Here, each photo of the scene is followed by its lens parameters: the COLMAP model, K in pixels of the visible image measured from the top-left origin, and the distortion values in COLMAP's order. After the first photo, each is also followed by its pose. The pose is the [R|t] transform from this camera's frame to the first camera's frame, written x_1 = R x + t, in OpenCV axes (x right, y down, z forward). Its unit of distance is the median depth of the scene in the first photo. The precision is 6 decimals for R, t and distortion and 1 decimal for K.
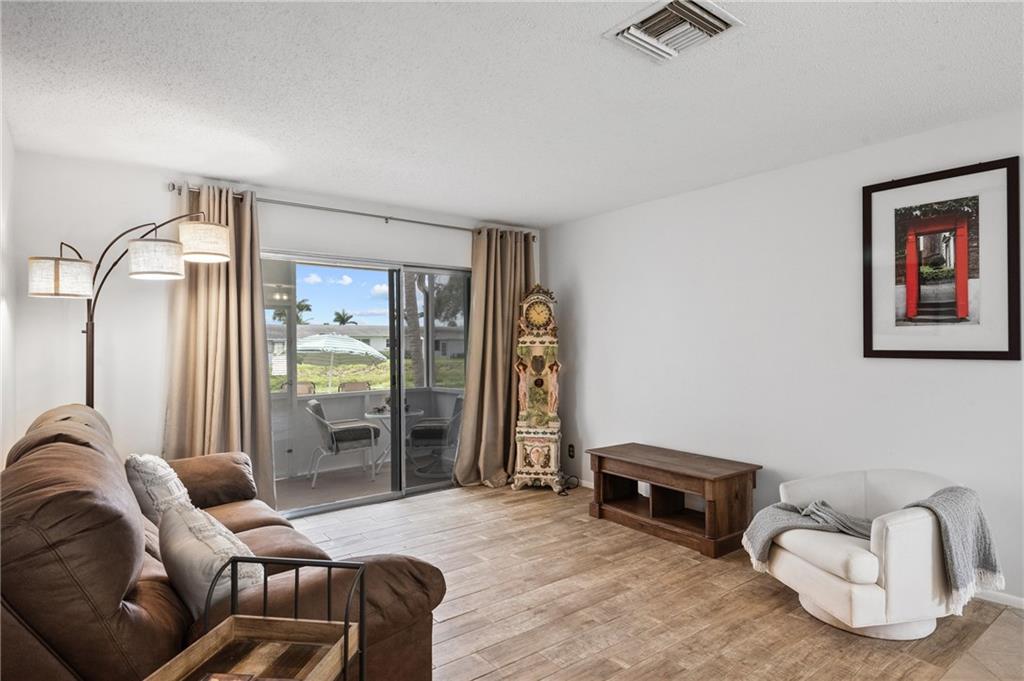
lens RADIAL K [[564.4, 0, 511.2], [0, 564.4, 345.7], [0, 0, 1]] dist [0.047514, -0.034177]
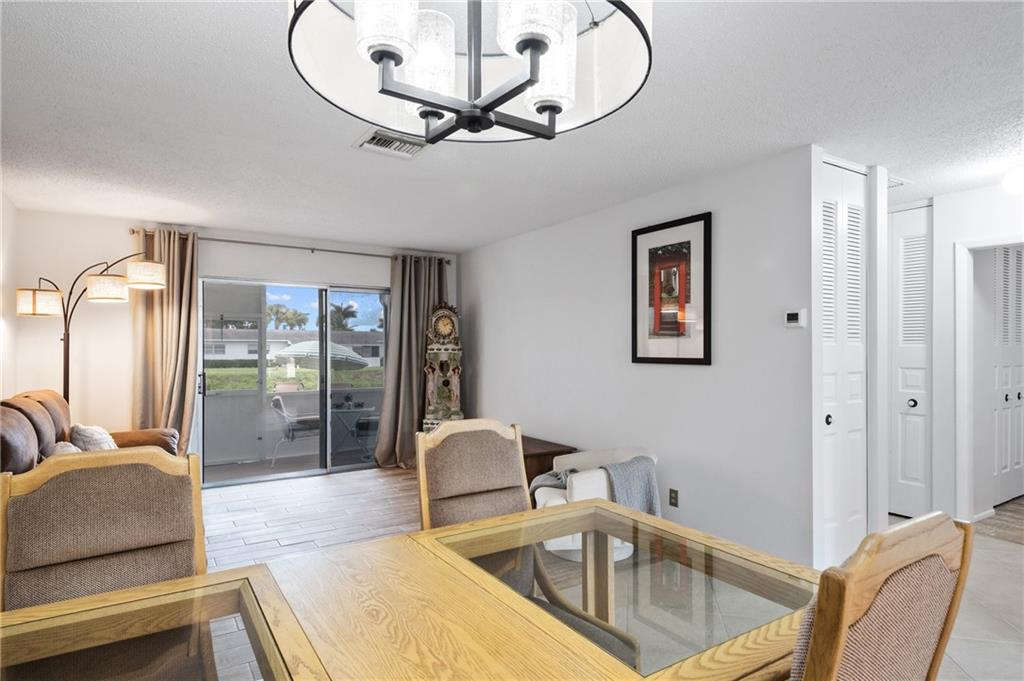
lens RADIAL K [[565.1, 0, 511.5], [0, 565.1, 352.9], [0, 0, 1]] dist [0.046216, -0.033803]
pose [[0.996736, 0.006946, -0.080433, 0.370744], [-0.006890, 0.999976, 0.000970, -0.000832], [0.080438, -0.000413, 0.996760, -0.247078]]
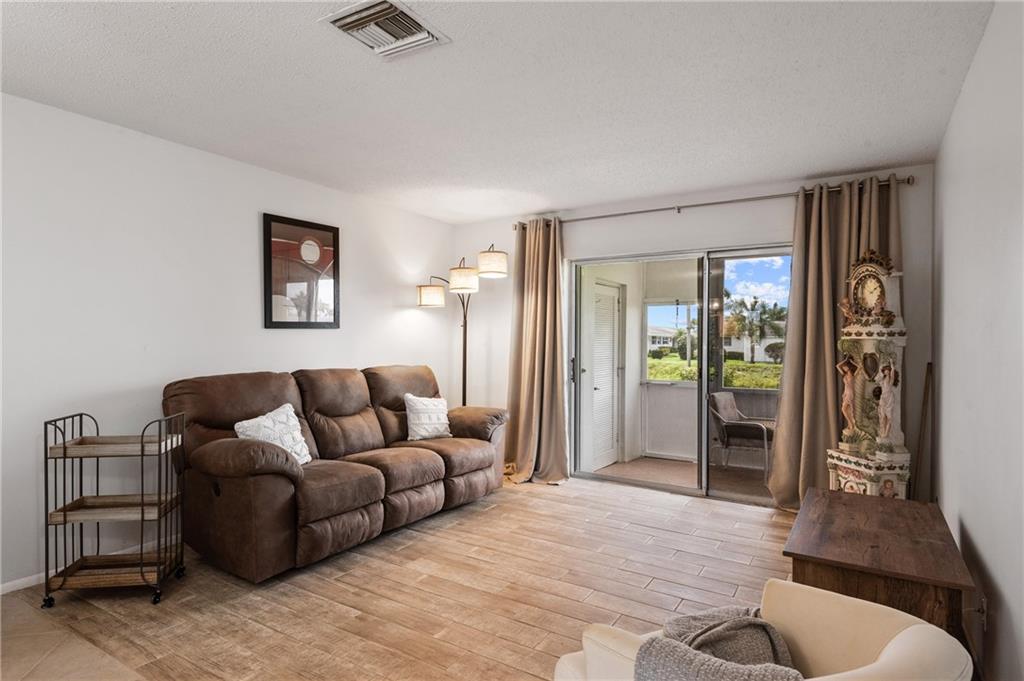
lens RADIAL K [[564.4, 0, 511.2], [0, 564.4, 345.7], [0, 0, 1]] dist [0.047514, -0.034177]
pose [[0.355779, 0.017737, -0.934402, 0.703930], [-0.016255, 0.999786, 0.012789, 0.008721], [0.934429, 0.010638, 0.355992, 0.435250]]
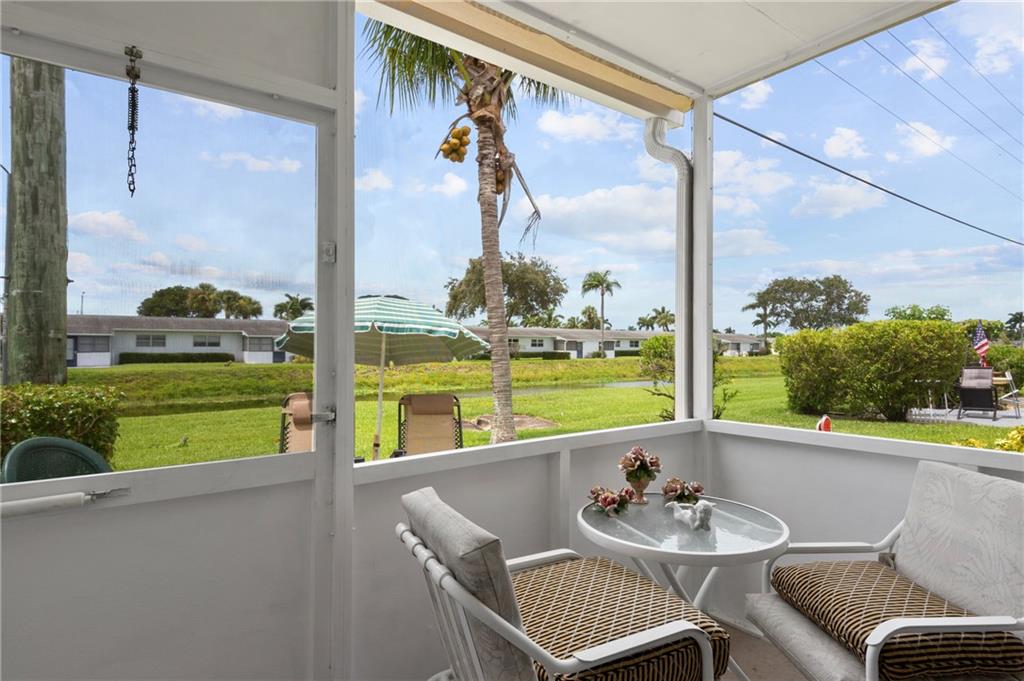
lens RADIAL K [[564.4, 0, 511.2], [0, 564.4, 345.7], [0, 0, 1]] dist [0.047514, -0.034177]
pose [[0.999962, 0.008342, -0.002380, -0.481301], [-0.008353, 0.999953, -0.004869, 0.052940], [0.002339, 0.004889, 0.999985, 1.171262]]
